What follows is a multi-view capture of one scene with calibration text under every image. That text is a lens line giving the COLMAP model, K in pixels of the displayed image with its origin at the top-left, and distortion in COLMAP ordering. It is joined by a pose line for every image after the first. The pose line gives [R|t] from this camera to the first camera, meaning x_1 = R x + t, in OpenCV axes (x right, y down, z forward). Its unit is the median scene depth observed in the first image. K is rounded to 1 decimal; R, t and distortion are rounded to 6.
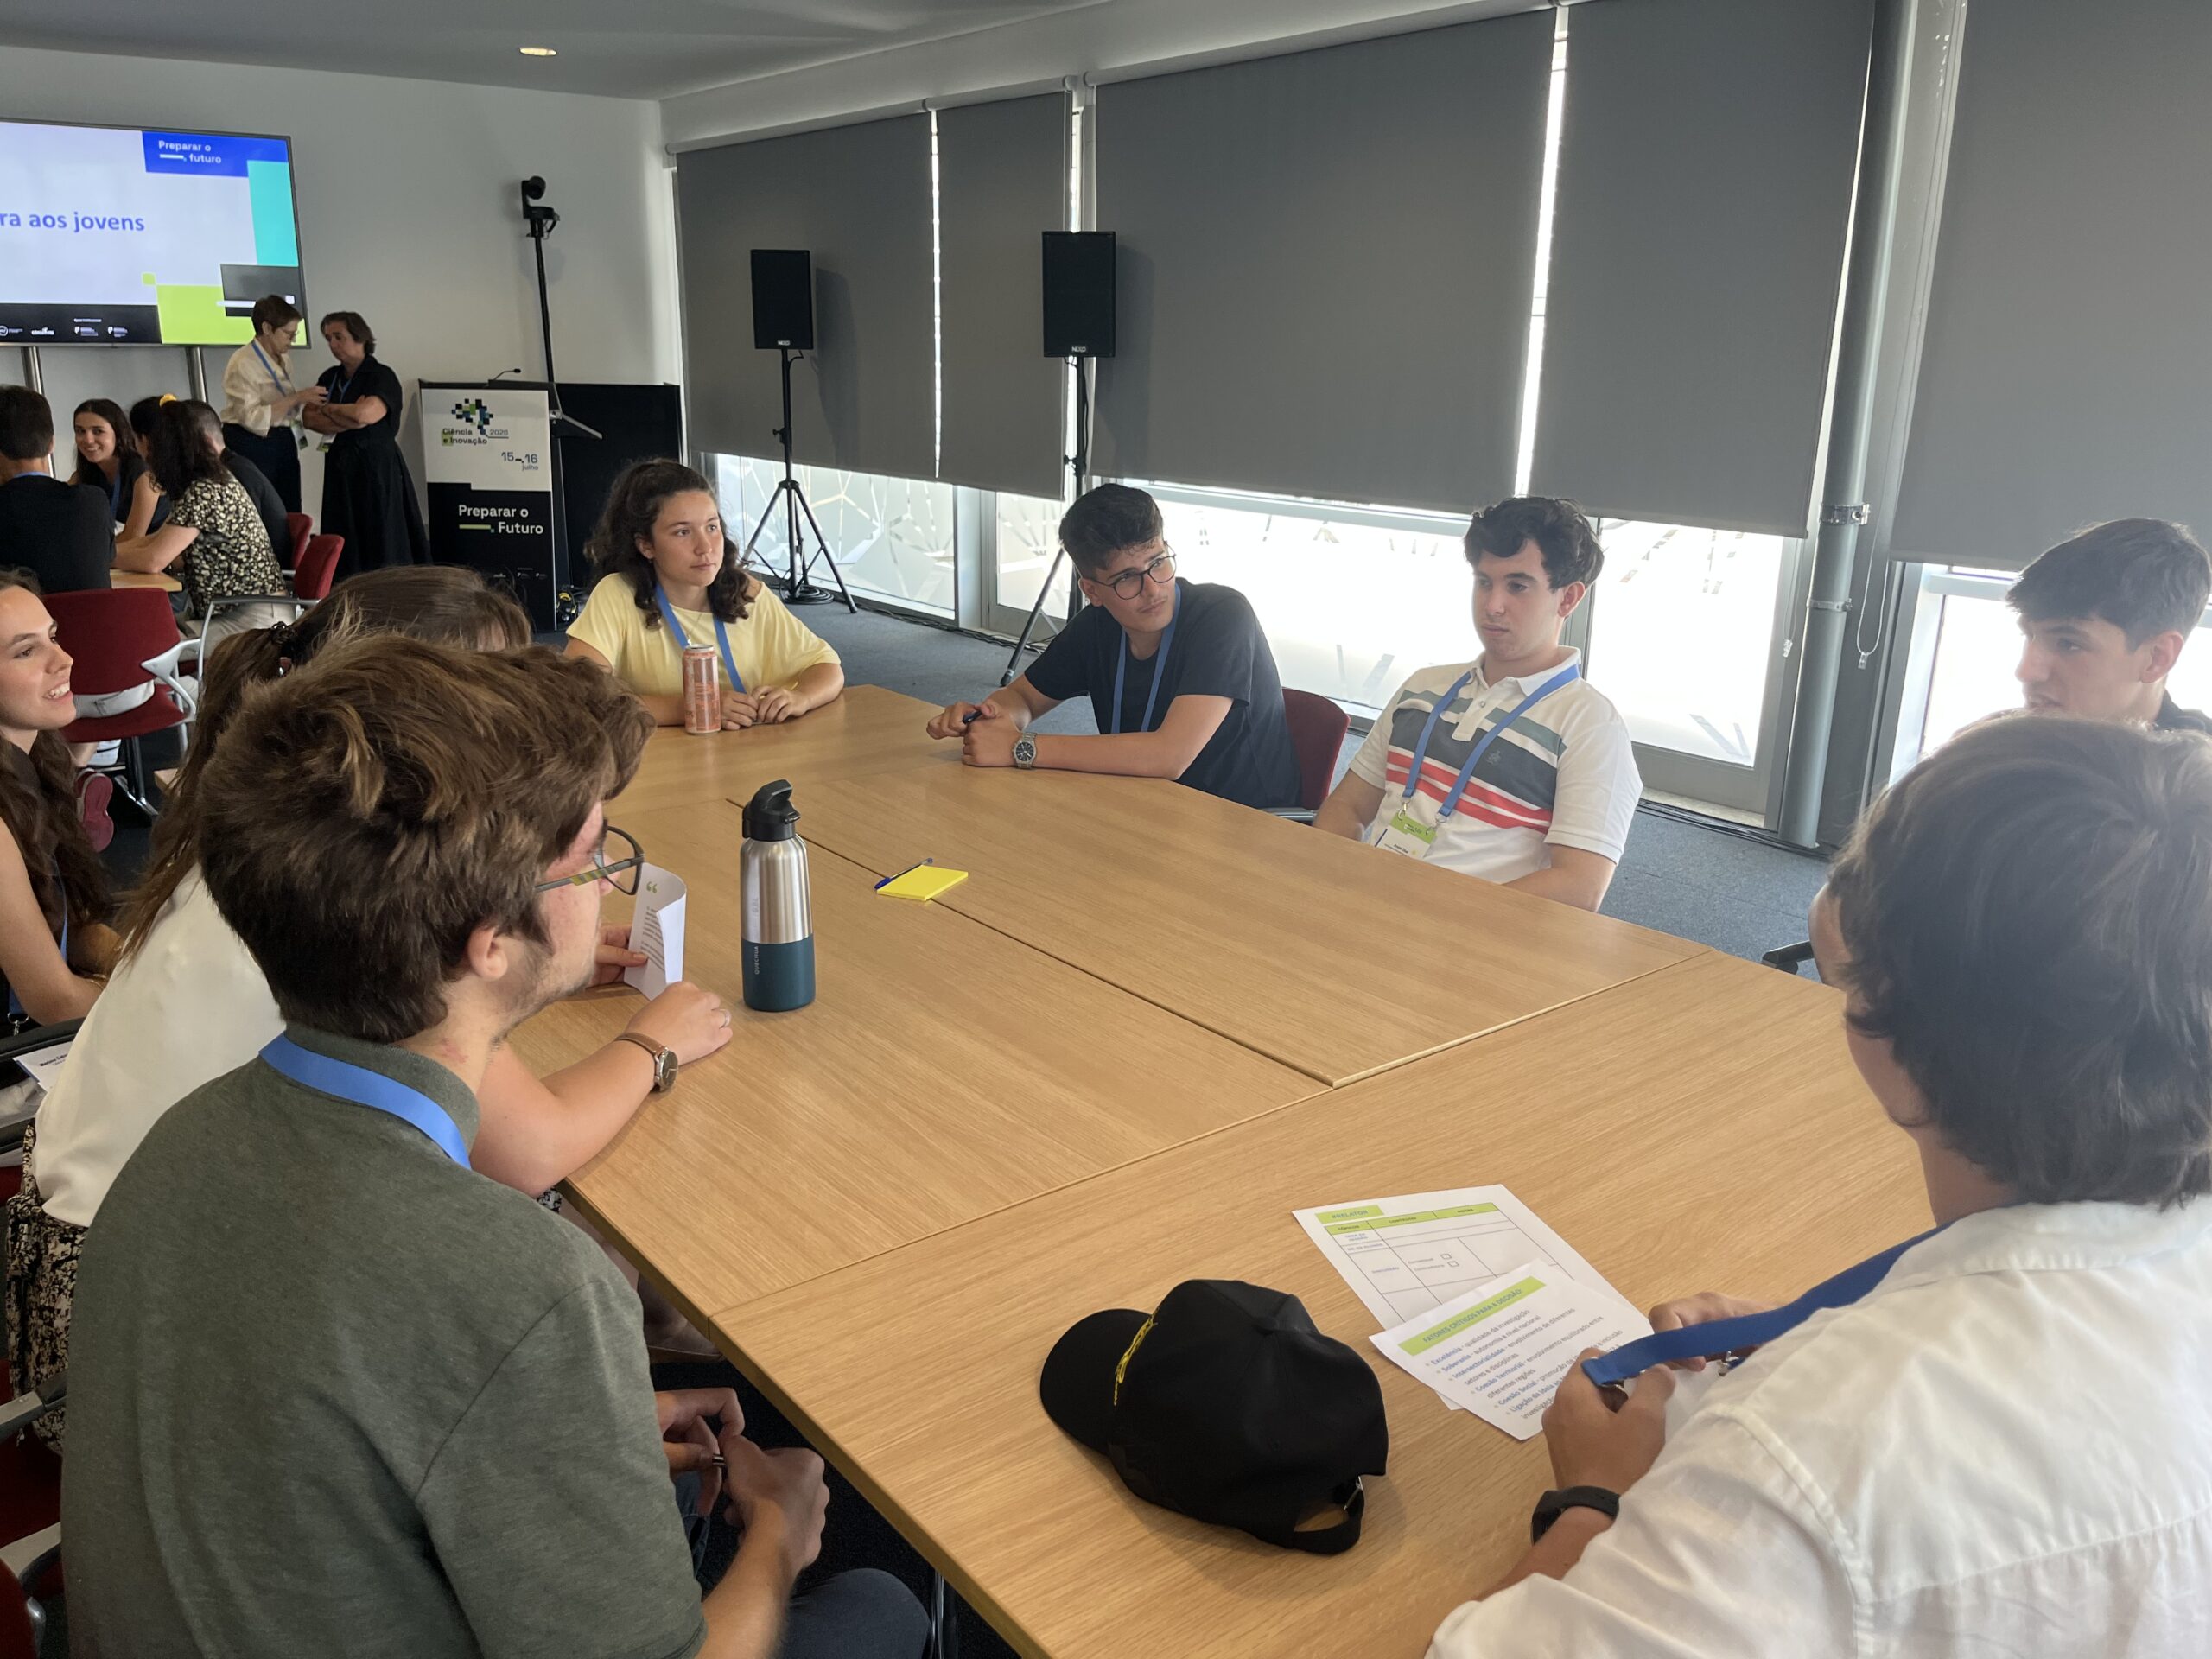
lens RADIAL K [[1662.9, 0, 1111.7], [0, 1662.9, 846.0], [0, 0, 1]] dist [0.006878, -0.035713]
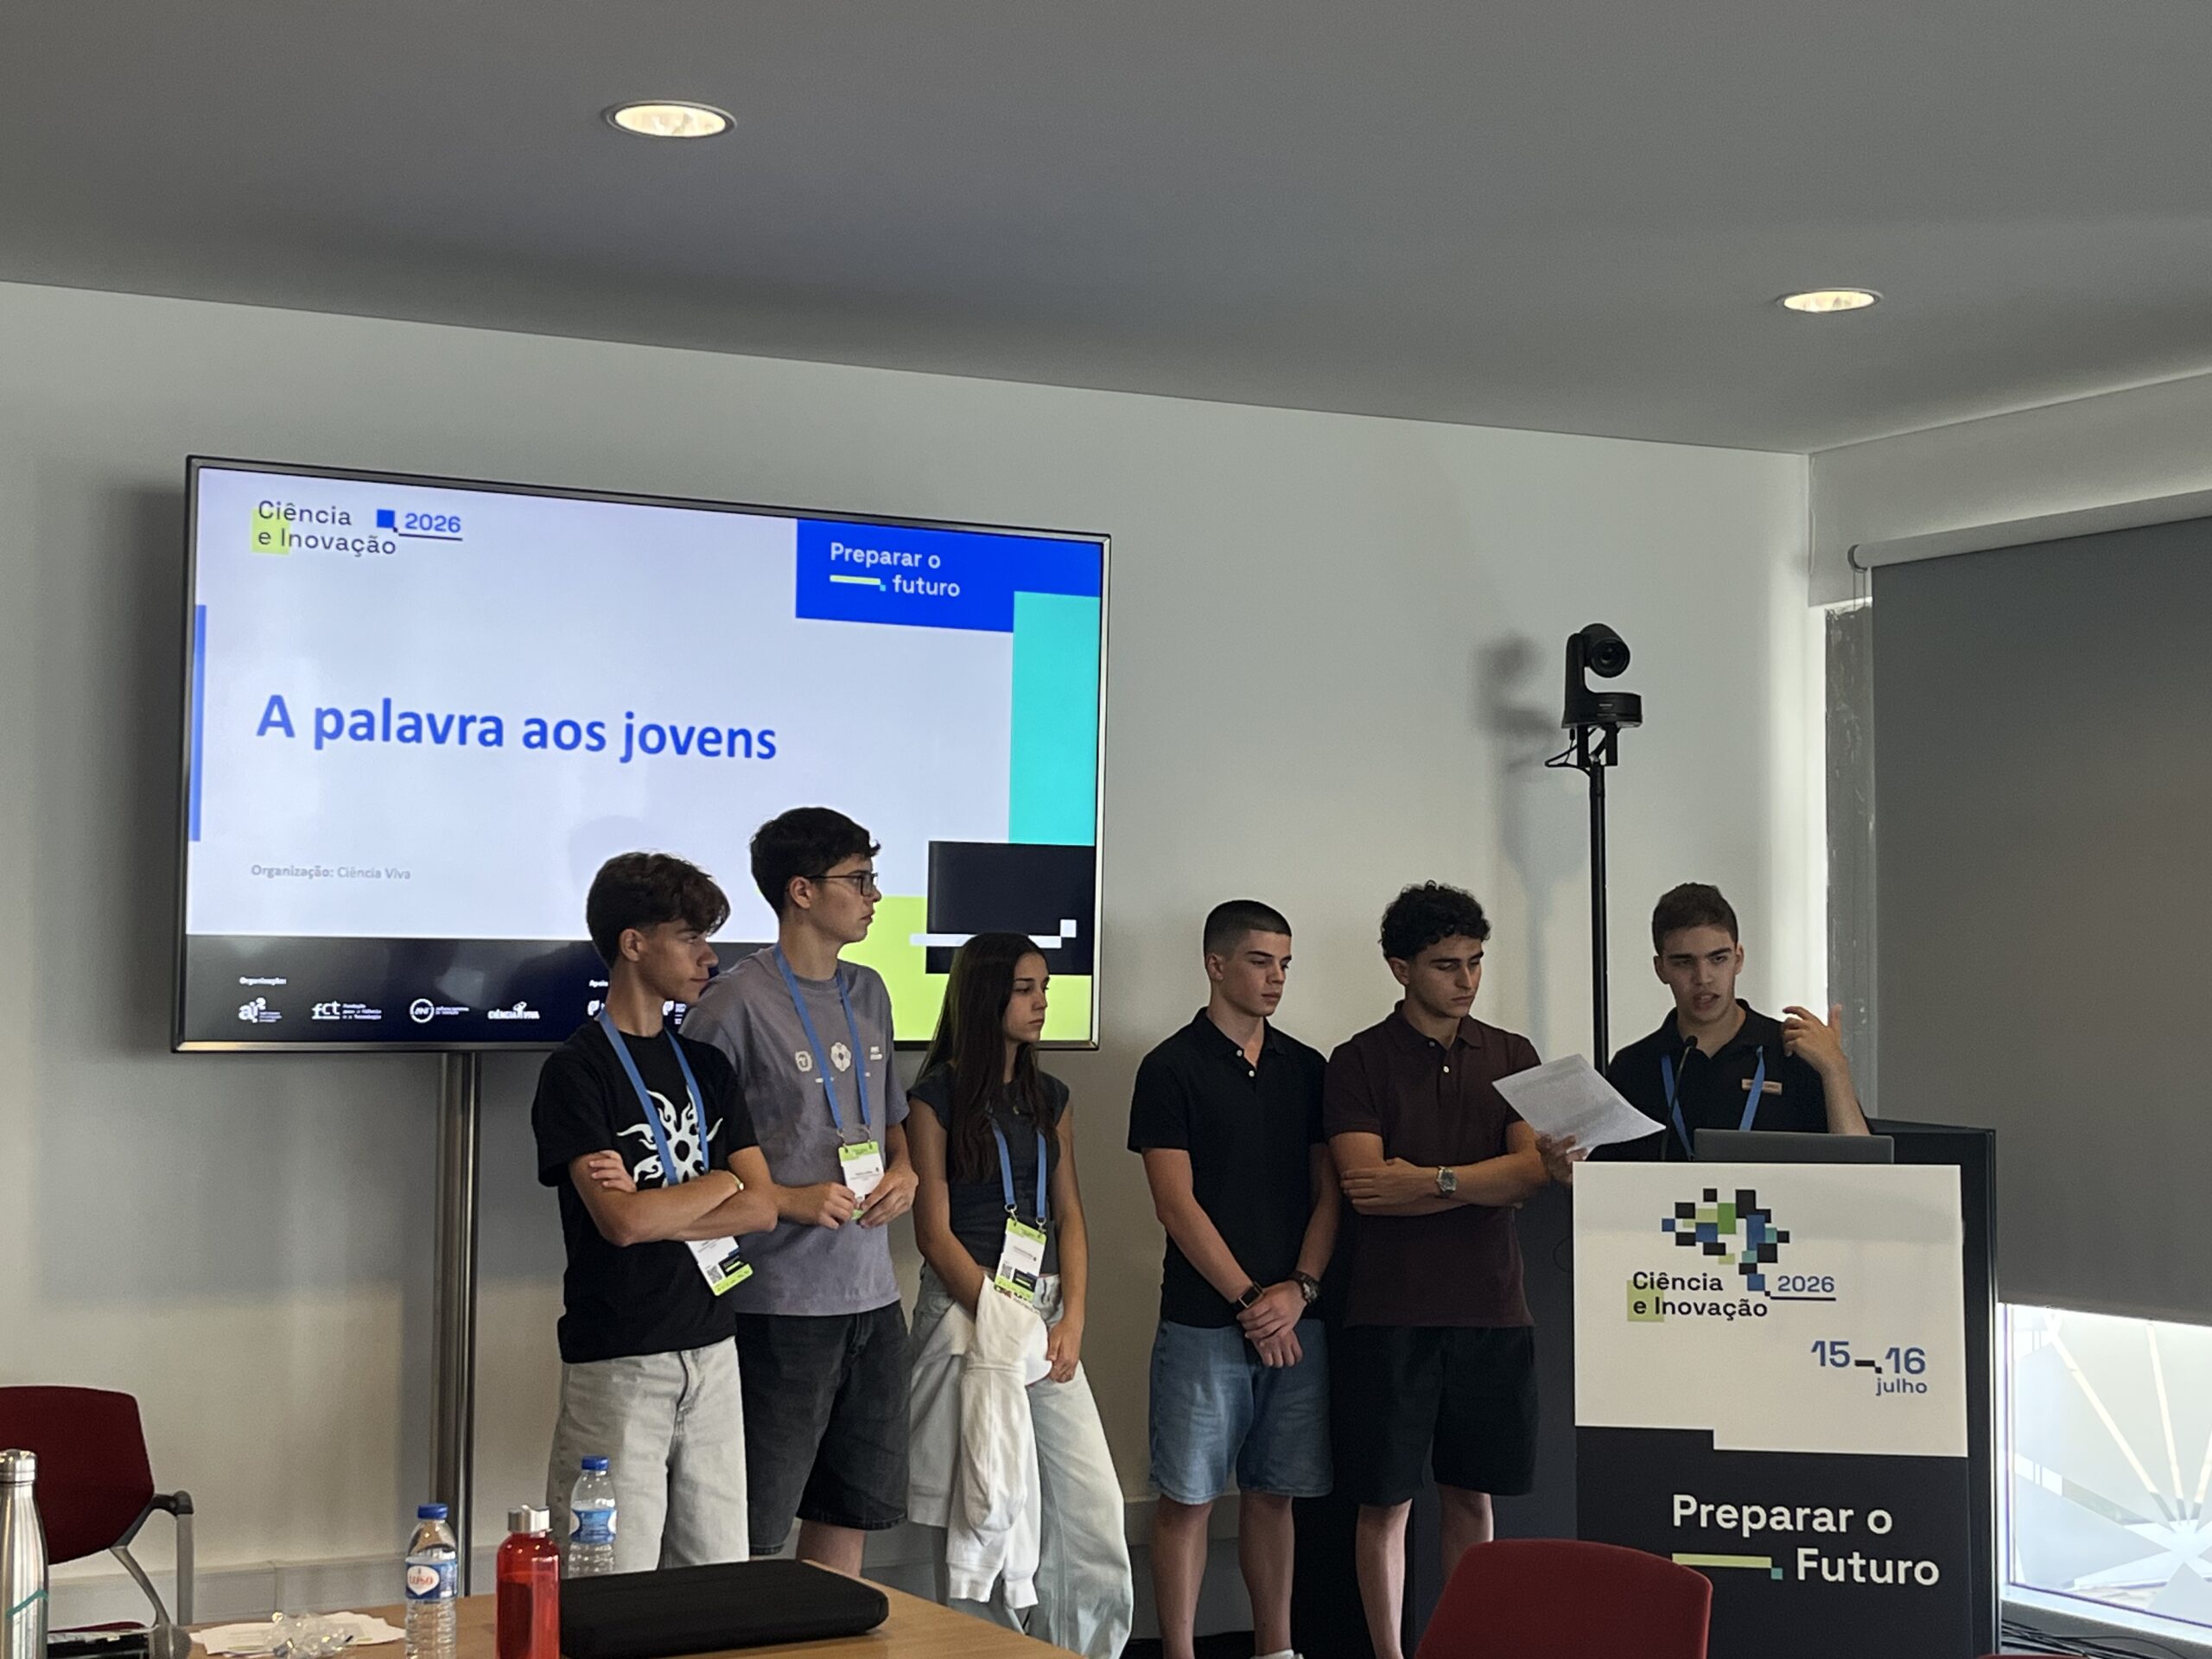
lens RADIAL K [[3176.7, 0, 1086.1], [0, 3176.7, 840.6], [0, 0, 1]] dist [0.067651, 0.000000]
pose [[0.988389, -0.024100, -0.150022, -0.400183], [-0.027753, 0.942098, -0.334188, -0.107377], [0.149390, 0.334471, 0.930490, 0.324949]]
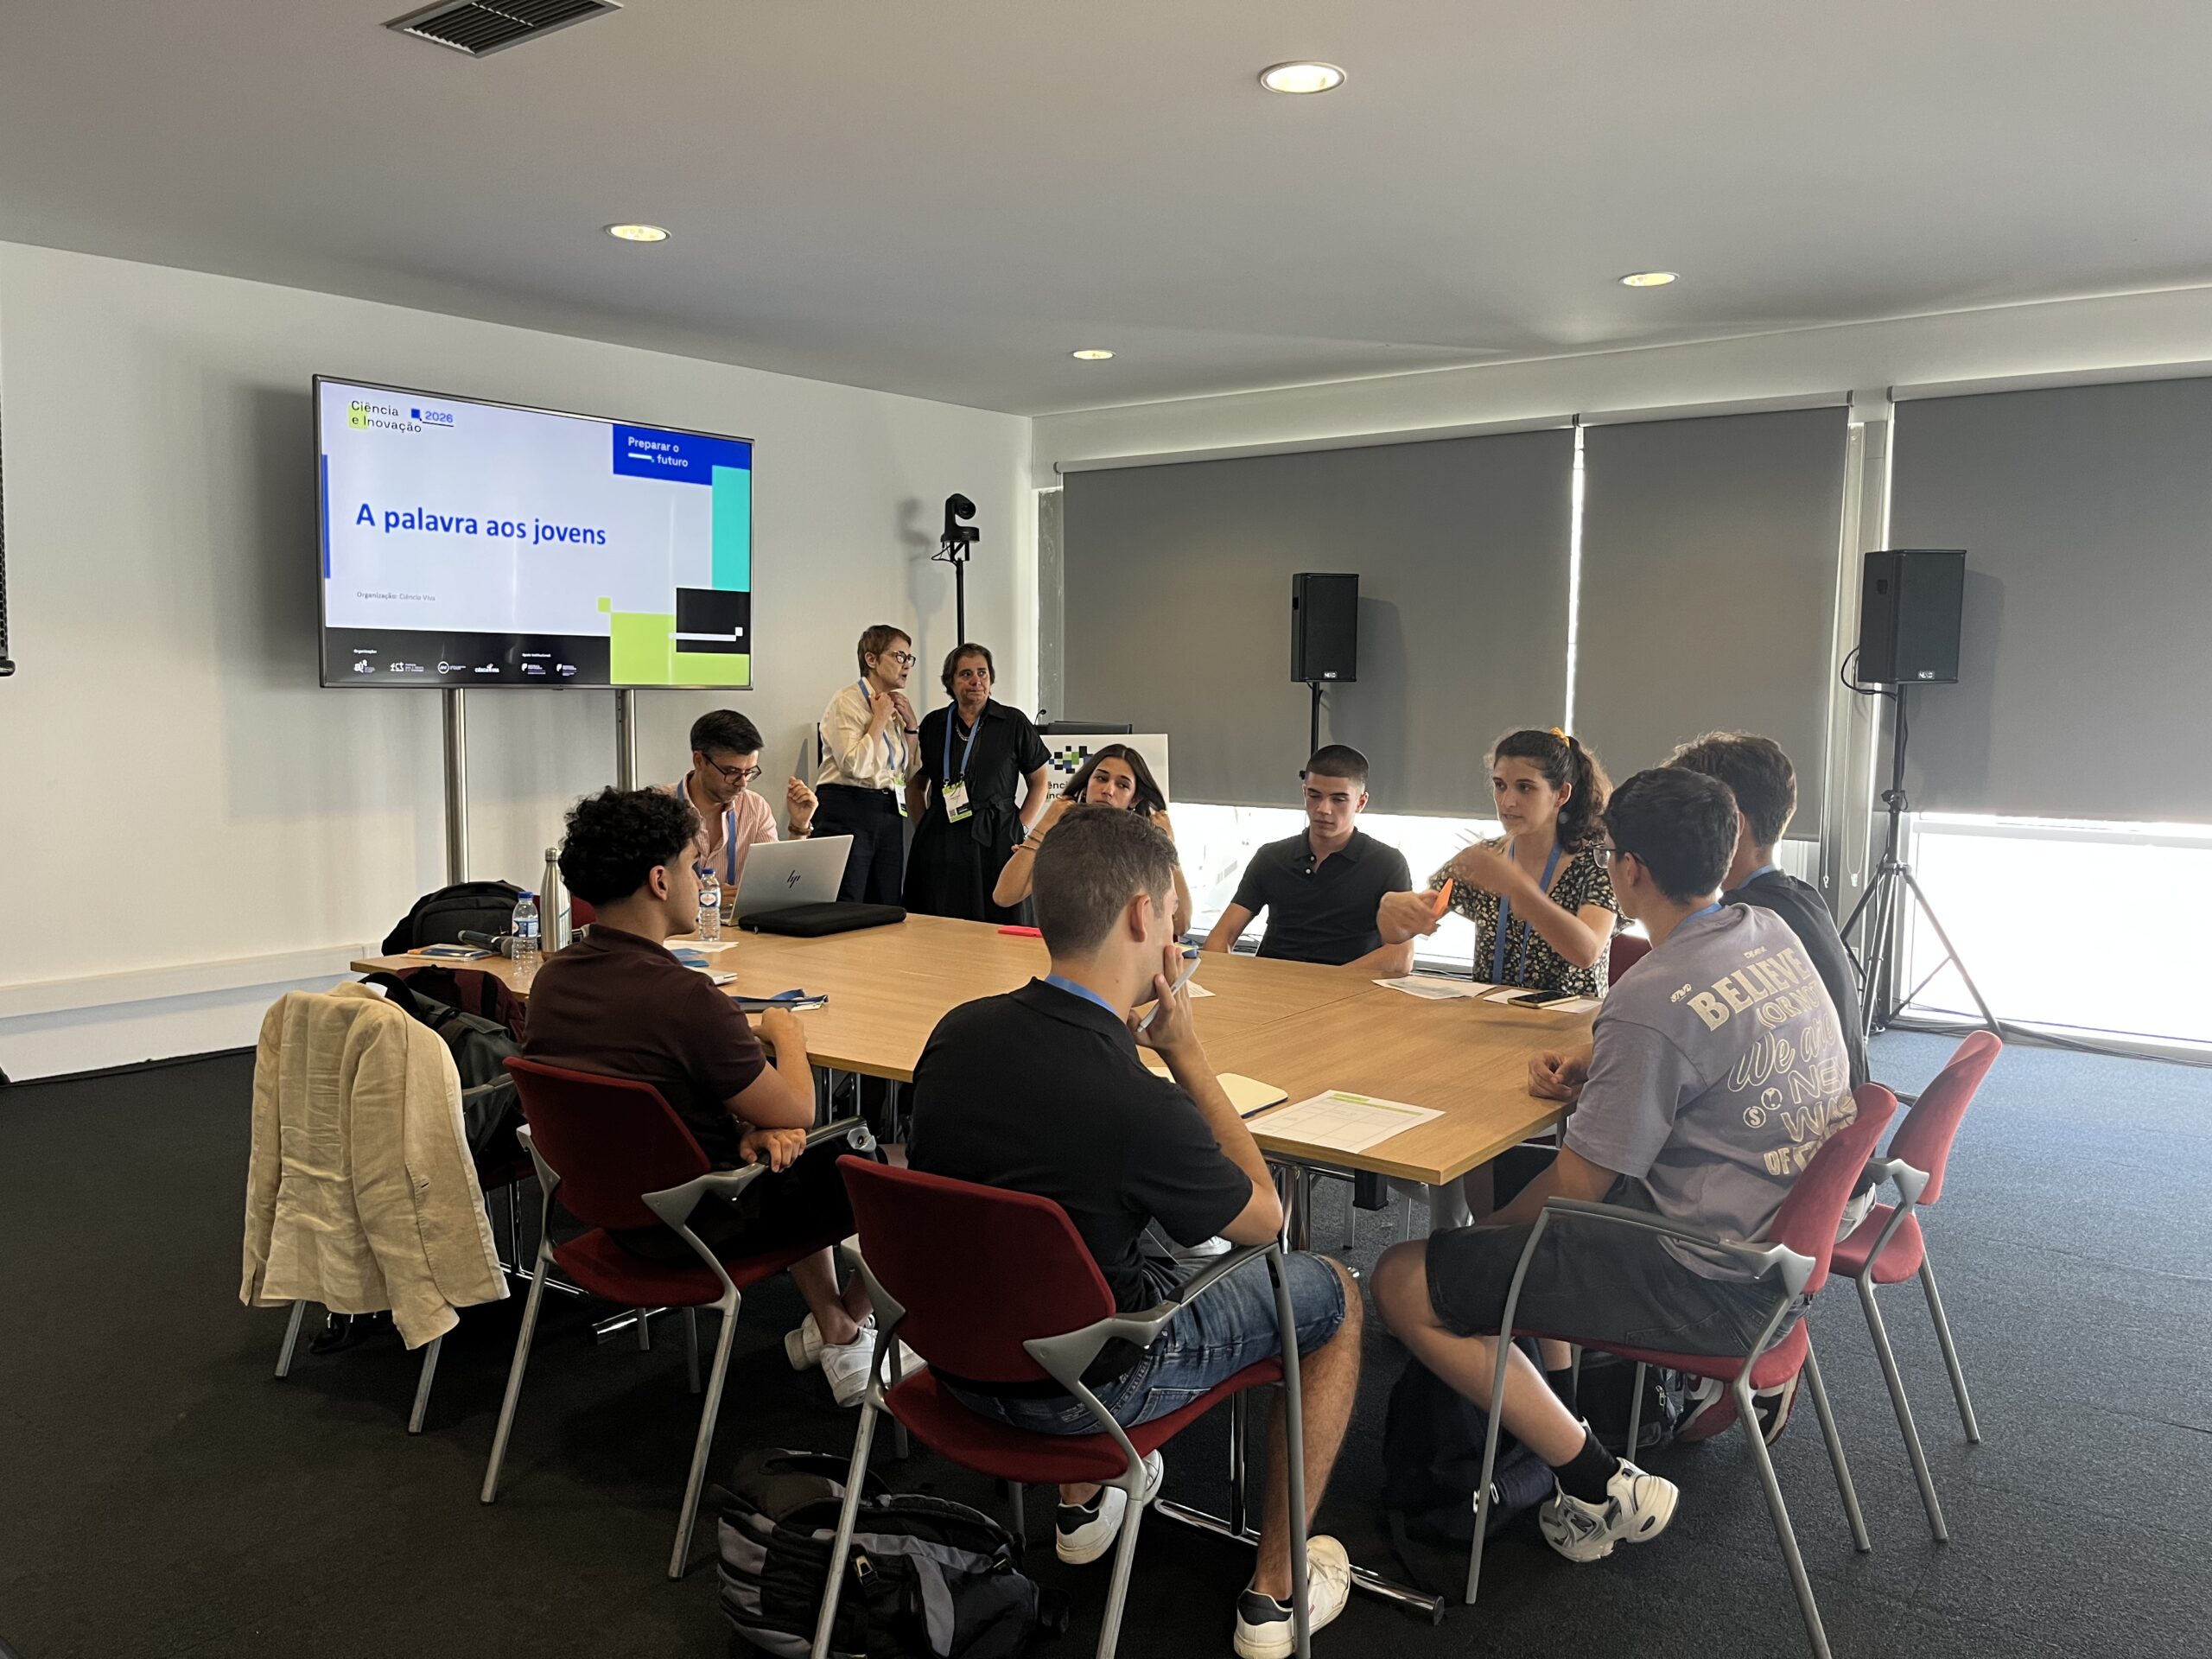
lens RADIAL K [[1662.9, 0, 1131.1], [0, 1662.9, 847.3], [0, 0, 1]] dist [0.006878, -0.035713]
pose [[0.968192, -0.038424, 0.247242, -0.541686], [0.084538, 0.980264, -0.178707, -0.069010], [-0.235495, 0.193924, 0.952332, 0.217100]]
